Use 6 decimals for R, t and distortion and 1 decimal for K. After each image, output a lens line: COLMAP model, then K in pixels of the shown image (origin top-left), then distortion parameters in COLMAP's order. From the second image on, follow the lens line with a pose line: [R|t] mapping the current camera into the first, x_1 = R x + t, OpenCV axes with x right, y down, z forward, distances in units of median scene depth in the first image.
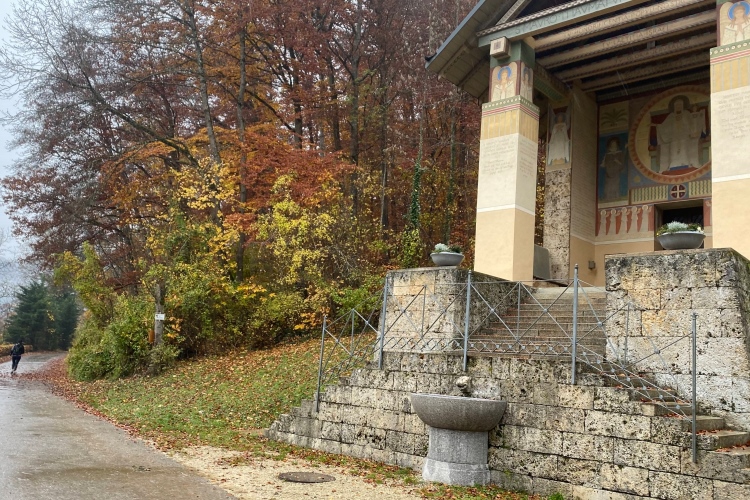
lens RADIAL K [[692.0, 0, 374.8], [0, 692.0, 251.9], [0, 0, 1]] dist [0.009854, 0.001623]
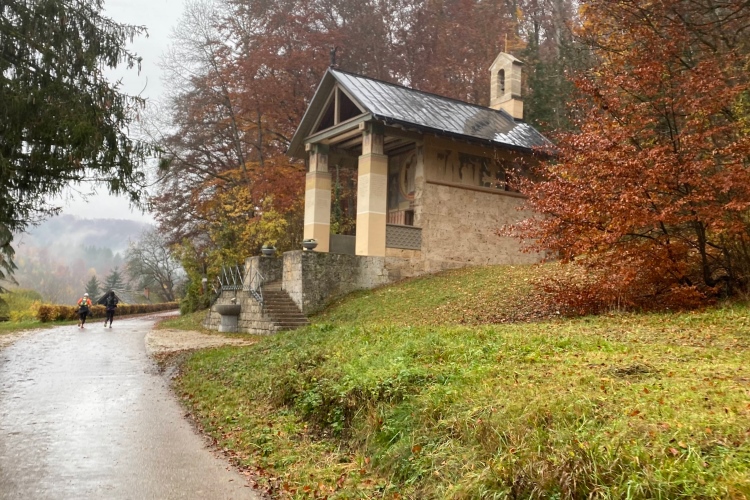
lens RADIAL K [[692.0, 0, 375.3], [0, 692.0, 248.9], [0, 0, 1]] dist [0.009854, 0.001623]
pose [[0.965470, -0.064257, -0.252464, 0.793501], [0.081481, 0.994965, 0.058362, -0.081333], [0.247442, -0.076918, 0.965845, -0.912337]]
